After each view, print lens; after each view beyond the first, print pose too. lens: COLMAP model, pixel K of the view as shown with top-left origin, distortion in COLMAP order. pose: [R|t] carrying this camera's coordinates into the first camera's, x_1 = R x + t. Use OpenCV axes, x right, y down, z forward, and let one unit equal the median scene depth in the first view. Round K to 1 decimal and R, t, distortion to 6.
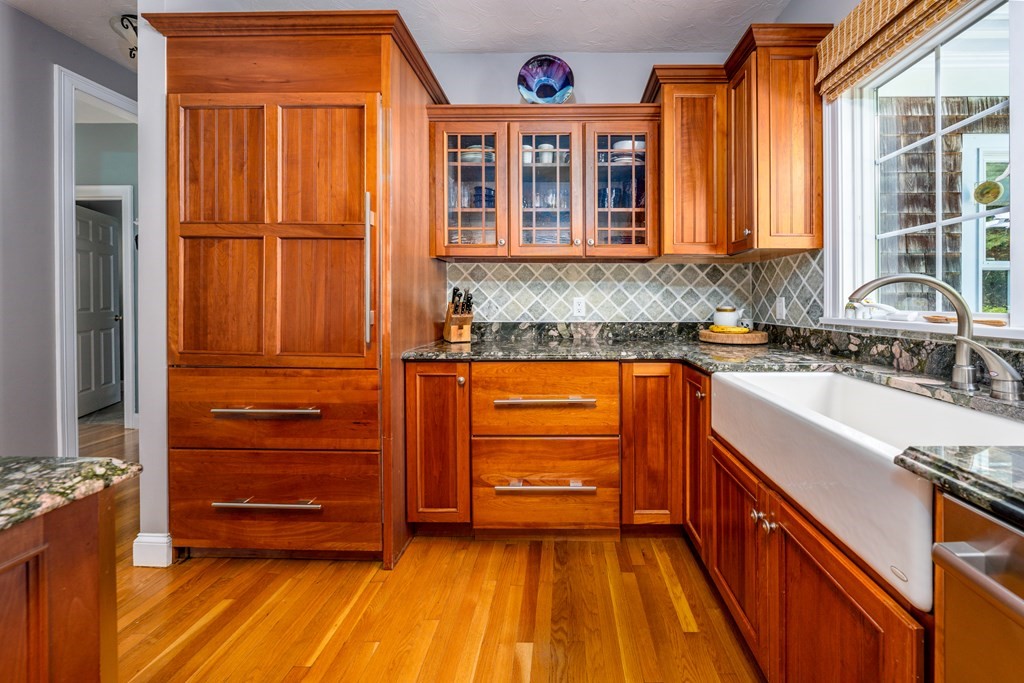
lens RADIAL K [[368.6, 0, 560.7], [0, 368.6, 299.7], [0, 0, 1]] dist [-0.001931, -0.000120]
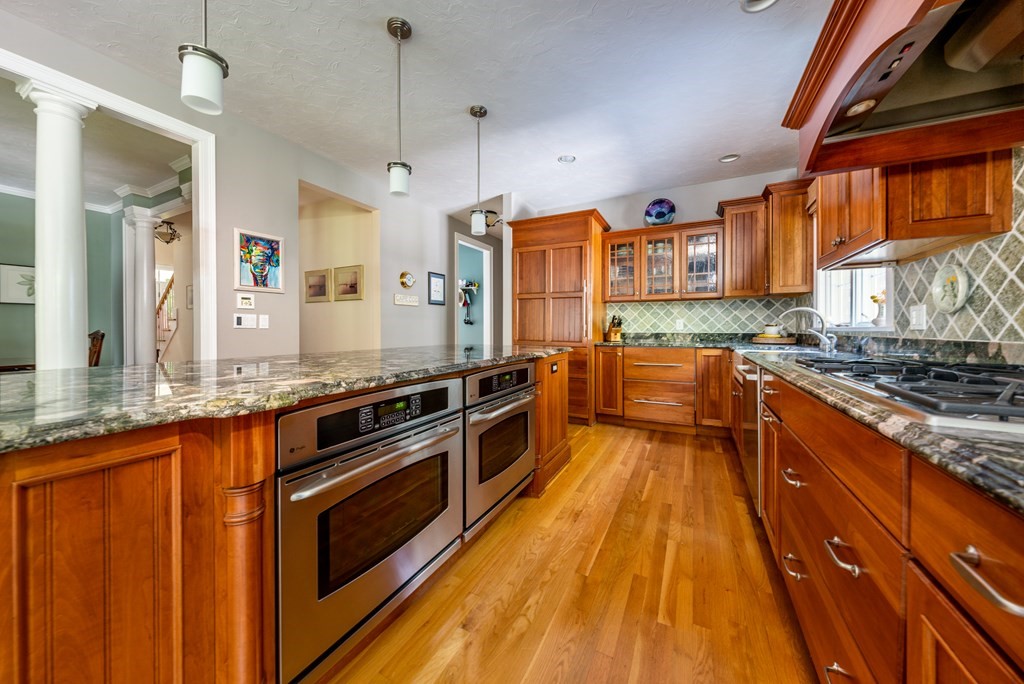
lens RADIAL K [[354.2, 0, 509.0], [0, 354.2, 333.0], [0, 0, 1]] dist [-0.000125, -0.000069]
pose [[0.890014, 0.005115, -0.455904, 0.122732], [0.002557, 0.999865, 0.016211, 0.038039], [0.455926, -0.015594, 0.889881, -1.218851]]
